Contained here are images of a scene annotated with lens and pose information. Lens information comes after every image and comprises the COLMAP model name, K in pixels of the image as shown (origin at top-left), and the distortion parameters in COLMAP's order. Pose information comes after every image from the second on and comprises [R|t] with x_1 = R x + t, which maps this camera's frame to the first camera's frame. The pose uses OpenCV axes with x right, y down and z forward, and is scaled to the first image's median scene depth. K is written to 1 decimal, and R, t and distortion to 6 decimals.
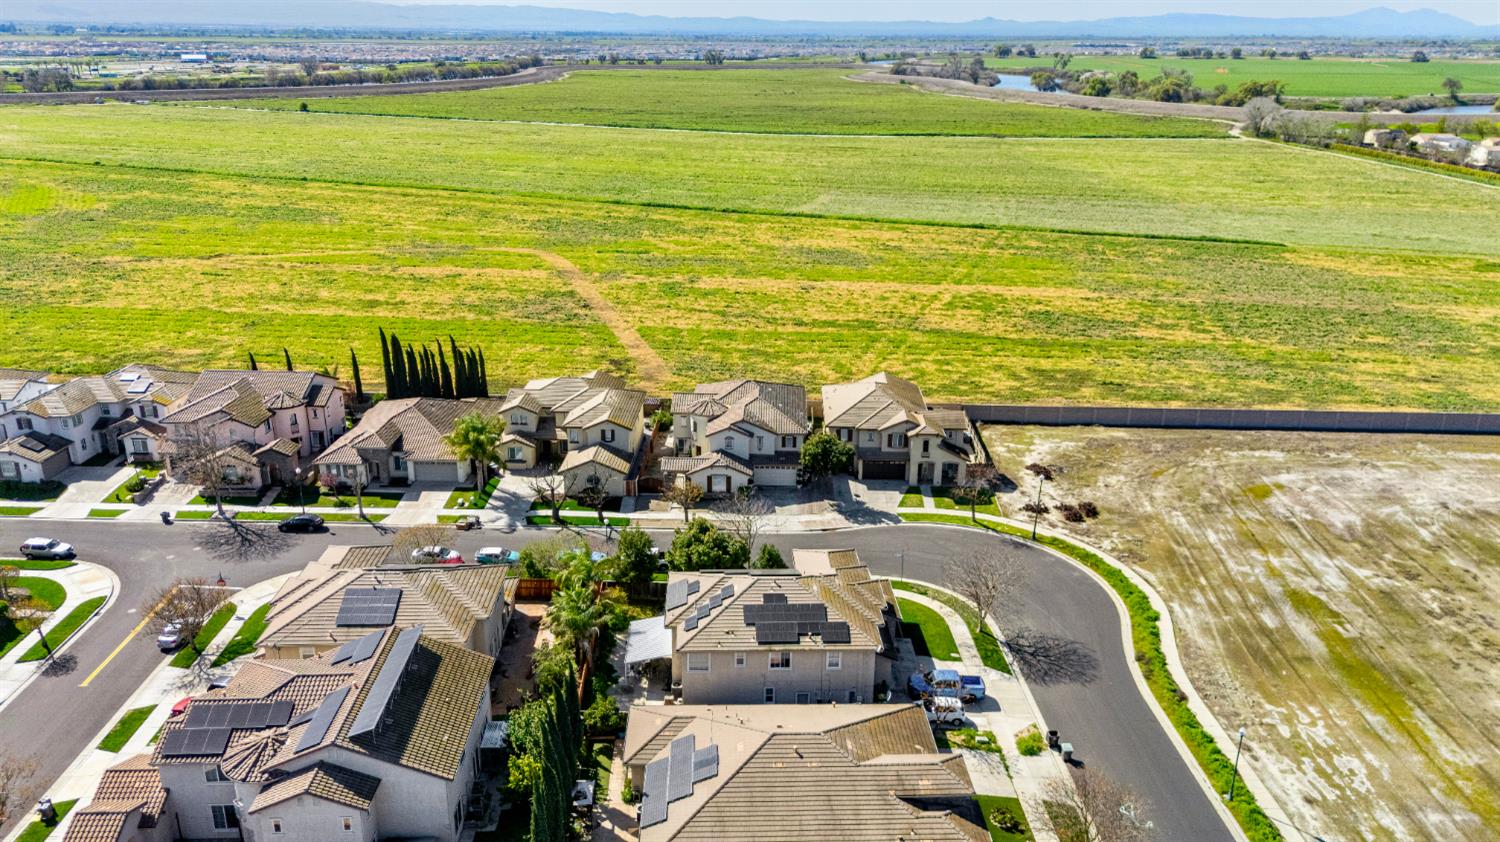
lens RADIAL K [[1098.7, 0, 744.4], [0, 1098.7, 415.4], [0, 0, 1]] dist [0.056579, -0.054173]
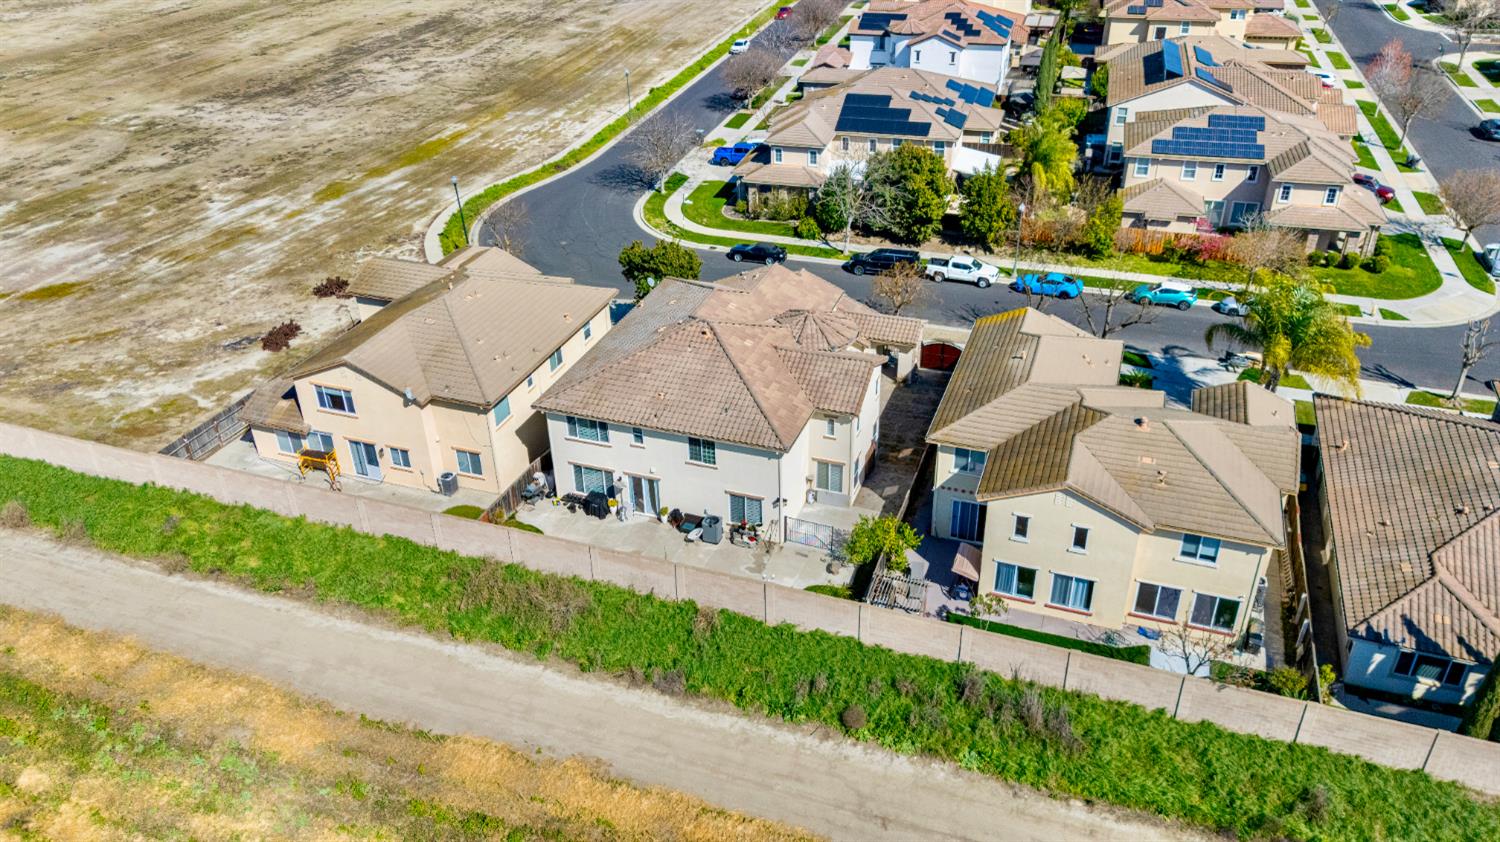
lens RADIAL K [[1098.7, 0, 753.9], [0, 1098.7, 430.2], [0, 0, 1]] dist [0.056579, -0.054173]
pose [[-0.952857, -0.147184, 0.265329, -0.145444], [0.112328, 0.641217, 0.759094, -0.352590], [-0.281860, 0.753112, -0.594455, 1.360368]]
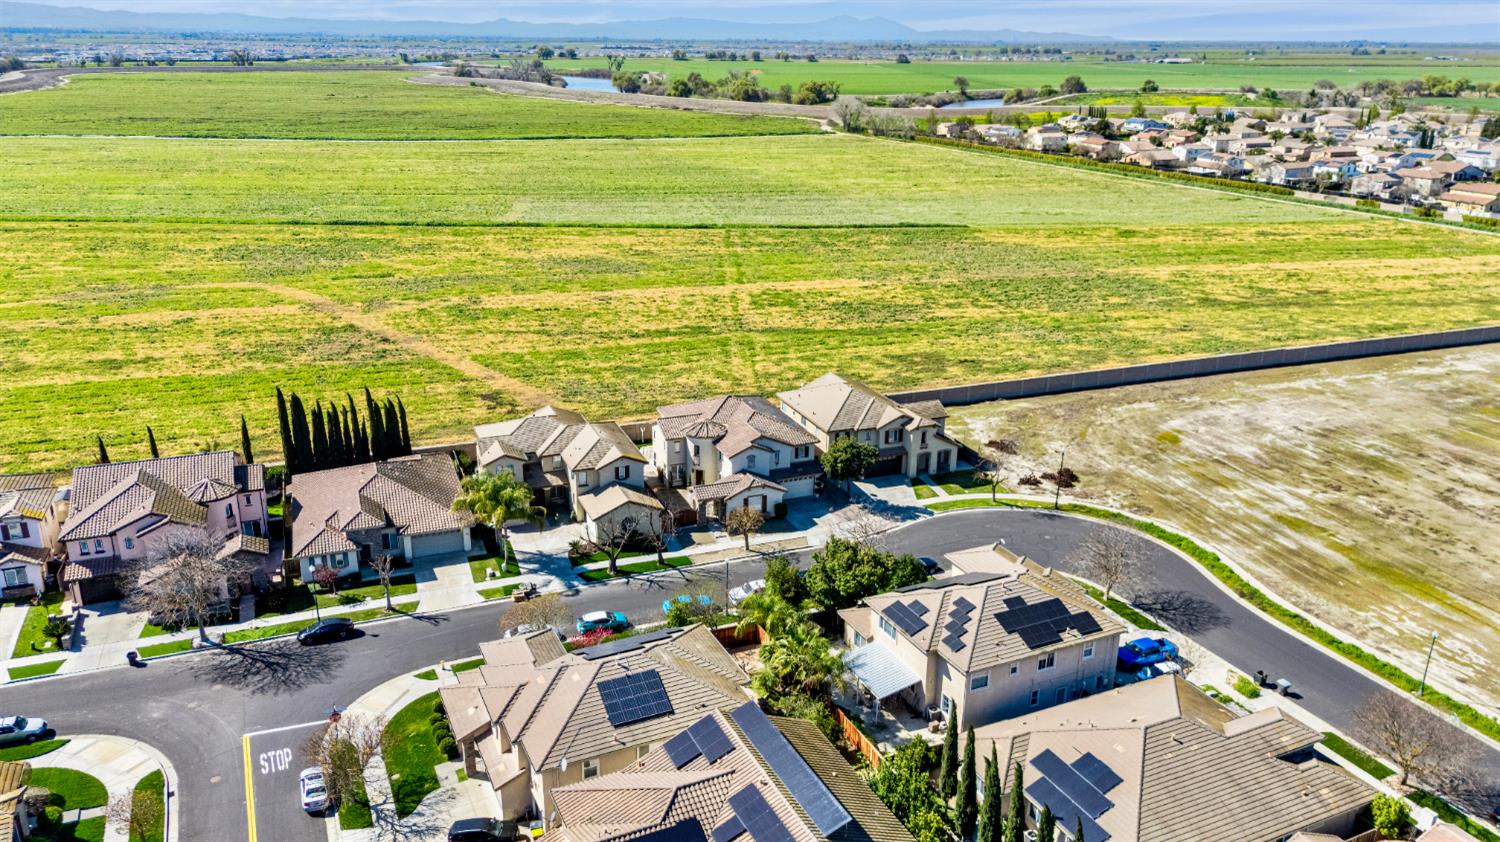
lens RADIAL K [[1098.7, 0, 744.1], [0, 1098.7, 418.4], [0, 0, 1]] dist [0.056579, -0.054173]
pose [[0.918360, -0.128034, 0.374463, -0.368881], [0.127553, 0.991486, 0.026182, -0.038066], [-0.374627, 0.023720, 0.926872, 0.103540]]
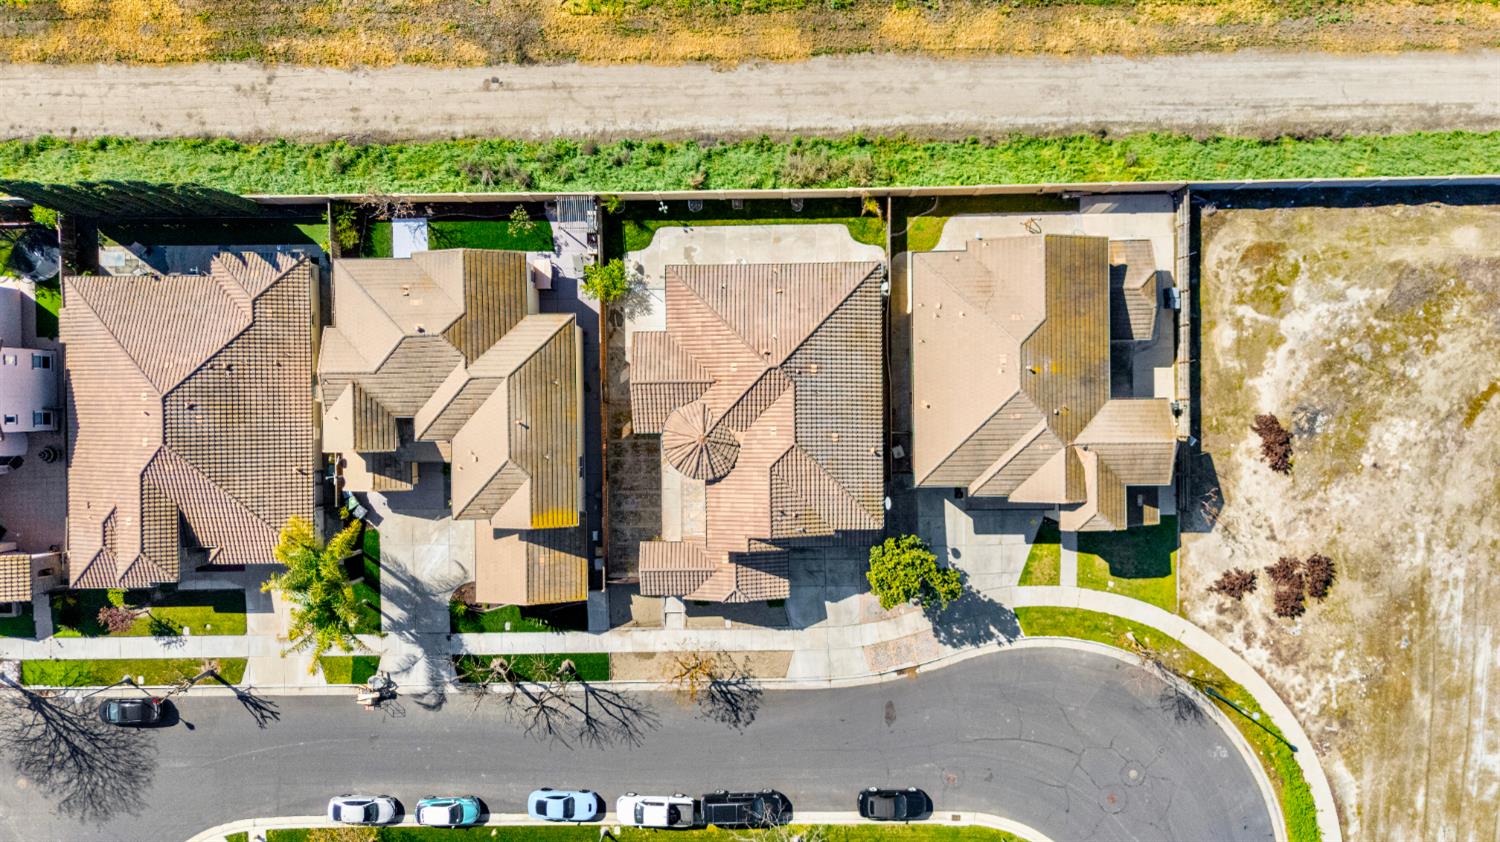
lens RADIAL K [[1098.7, 0, 745.3], [0, 1098.7, 419.9], [0, 0, 1]] dist [0.056579, -0.054173]
pose [[0.998272, -0.048842, -0.032673, 0.006905], [0.046562, 0.318279, 0.946853, -0.540321], [-0.035847, -0.946738, 0.320003, 0.857458]]
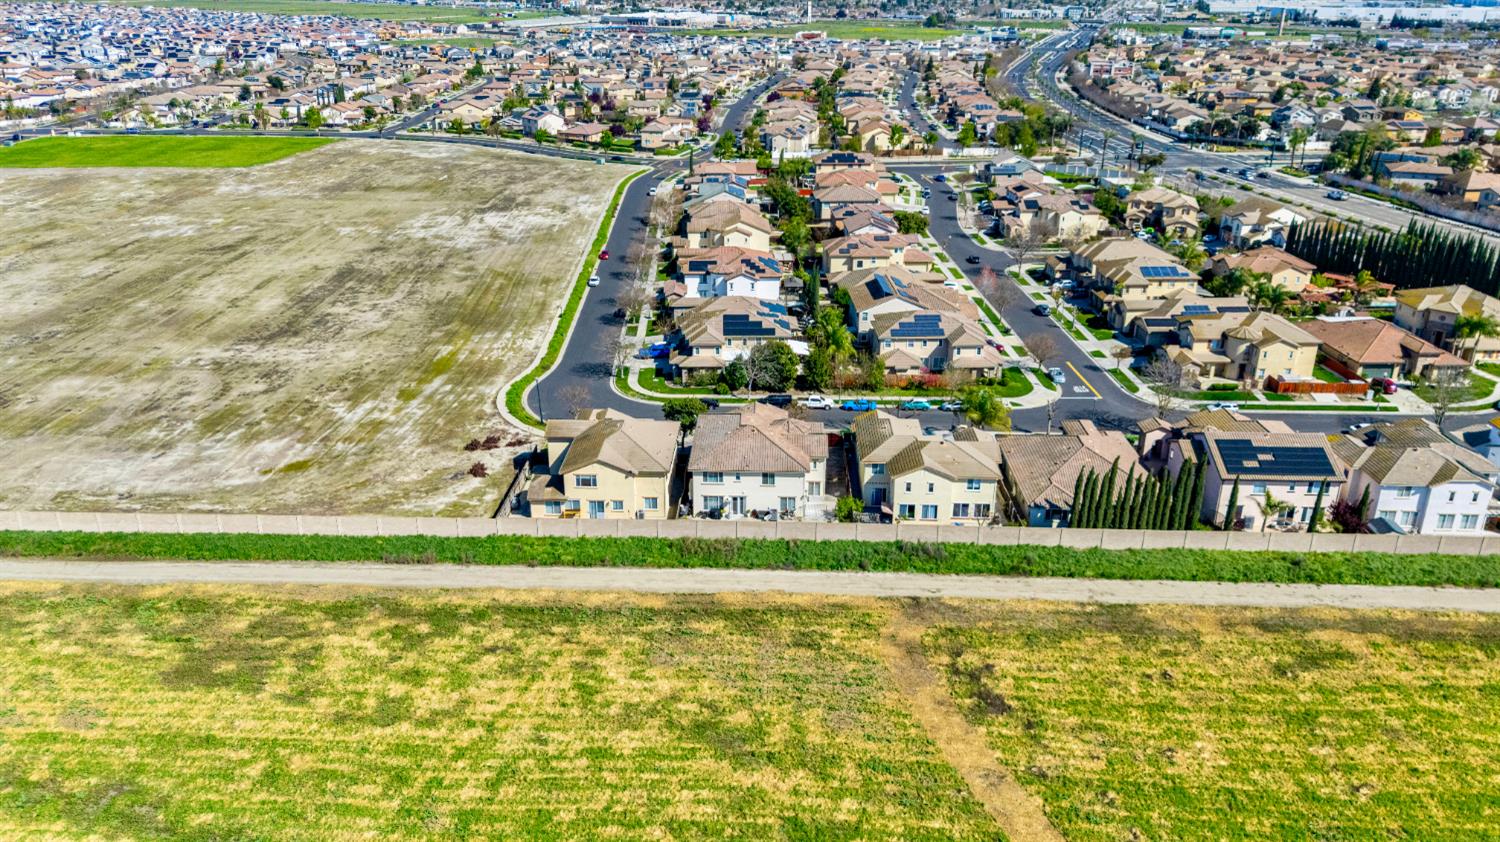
lens RADIAL K [[1098.7, 0, 754.5], [0, 1098.7, 425.4], [0, 0, 1]] dist [0.056579, -0.054173]
pose [[-0.999873, -0.006133, -0.014696, 0.016146], [-0.014300, 0.751901, 0.659121, -0.714053], [0.007007, 0.659248, -0.751893, 1.832355]]
